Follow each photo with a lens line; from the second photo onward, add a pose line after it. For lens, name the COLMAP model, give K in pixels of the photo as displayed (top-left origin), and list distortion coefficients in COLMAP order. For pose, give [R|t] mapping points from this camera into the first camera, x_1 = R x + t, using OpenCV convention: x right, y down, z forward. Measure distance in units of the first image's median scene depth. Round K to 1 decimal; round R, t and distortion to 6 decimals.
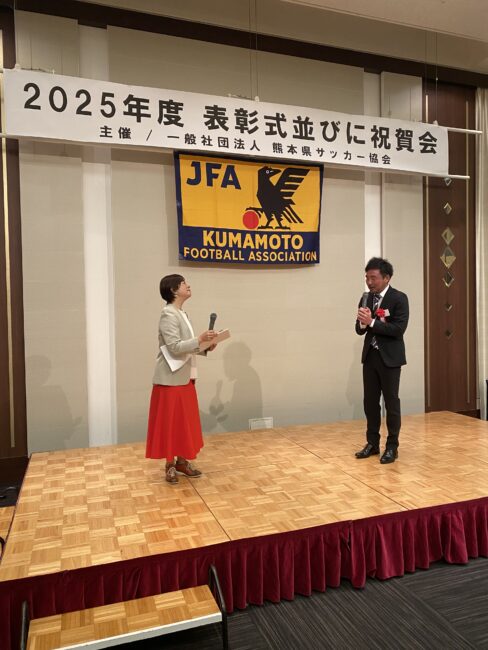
lens RADIAL K [[498.6, 0, 243.7], [0, 498.6, 324.4], [0, 0, 1]] dist [0.008871, -0.013844]
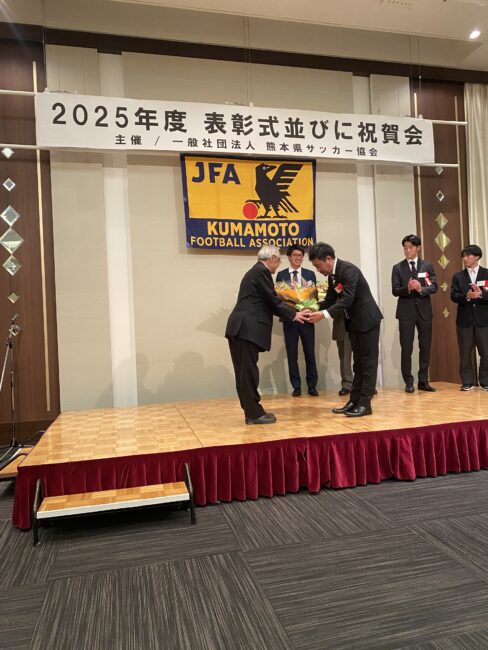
lens RADIAL K [[498.6, 0, 247.6], [0, 498.6, 324.1], [0, 0, 1]] dist [0.008871, -0.013844]
pose [[0.995738, -0.028124, -0.087831, 0.106892], [0.025311, 0.999136, -0.032970, 0.089380], [0.088682, 0.030606, 0.995590, -0.125699]]
